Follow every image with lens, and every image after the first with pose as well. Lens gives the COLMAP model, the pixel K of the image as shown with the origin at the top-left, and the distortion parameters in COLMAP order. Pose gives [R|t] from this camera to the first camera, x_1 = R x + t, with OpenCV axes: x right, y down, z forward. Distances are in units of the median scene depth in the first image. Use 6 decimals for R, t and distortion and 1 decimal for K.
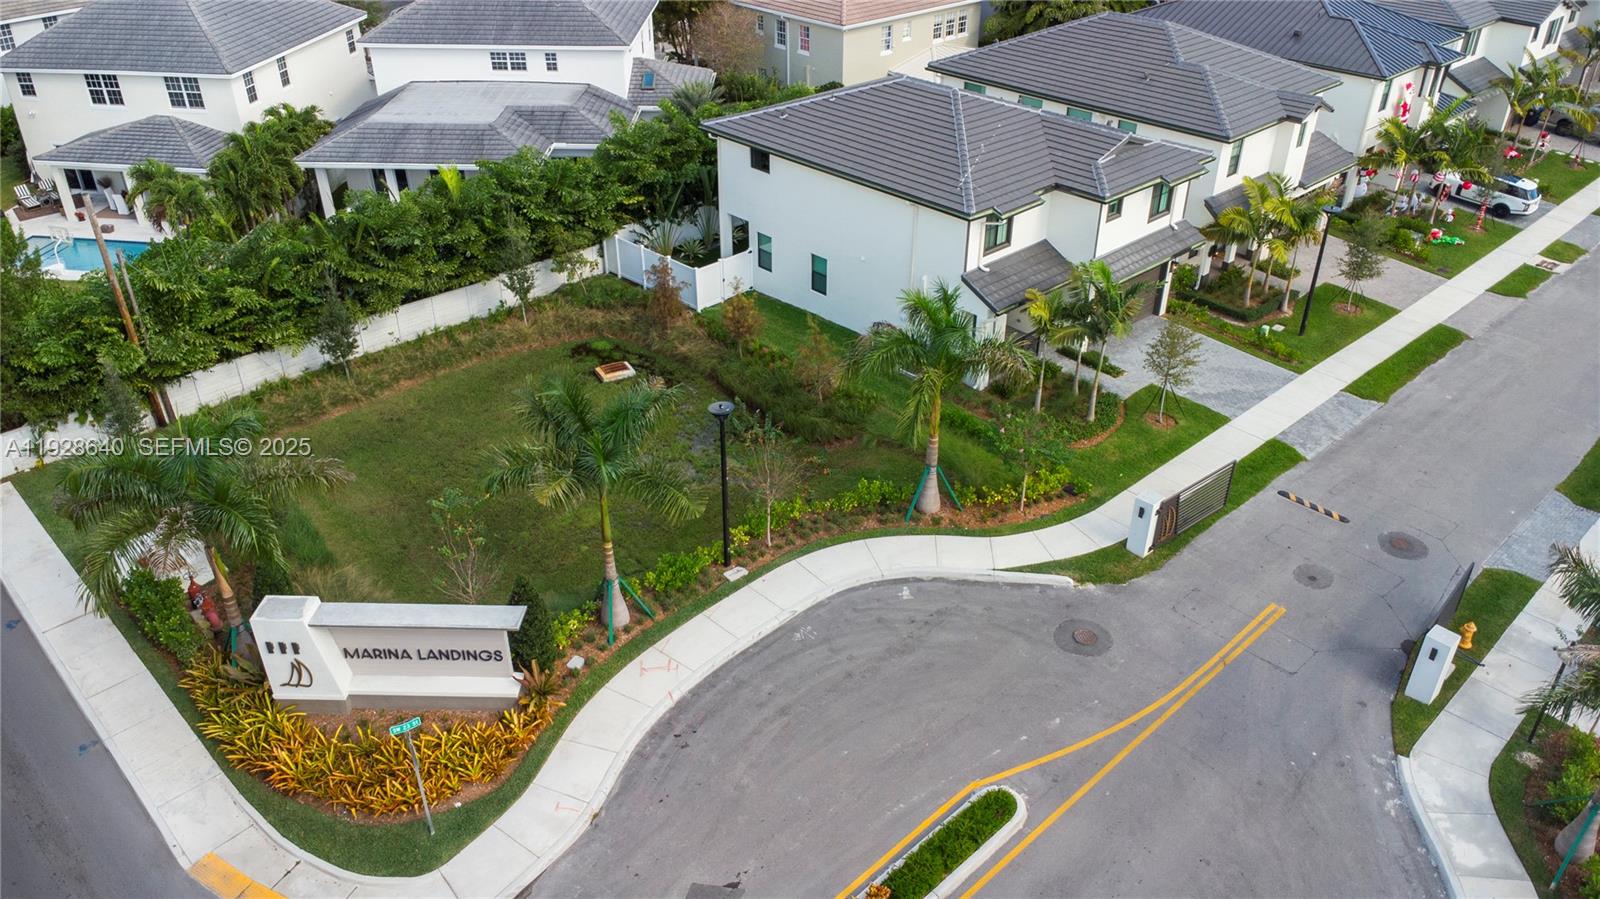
lens RADIAL K [[1172.8, 0, 807.1], [0, 1172.8, 448.3], [0, 0, 1]] dist [0.005047, 0.008041]
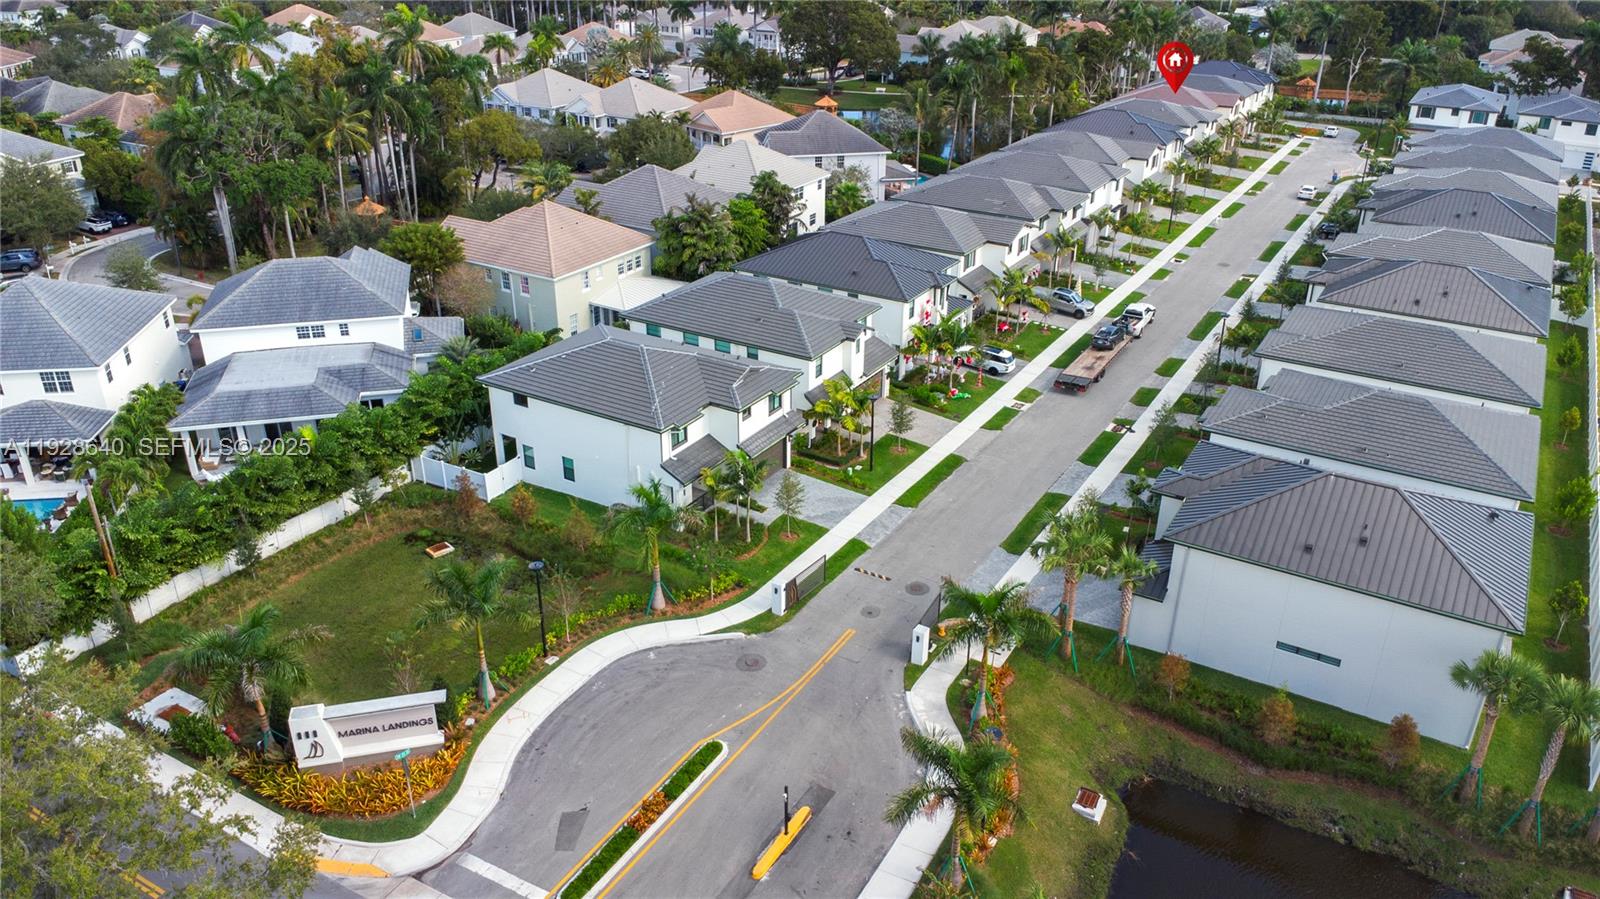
lens RADIAL K [[1172.8, 0, 807.1], [0, 1172.8, 448.3], [0, 0, 1]] dist [0.005047, 0.008041]
pose [[0.962860, -0.114166, 0.244677, -0.067567], [0.138221, 0.986879, -0.083455, -0.003516], [-0.231939, 0.114175, 0.966006, -0.614389]]
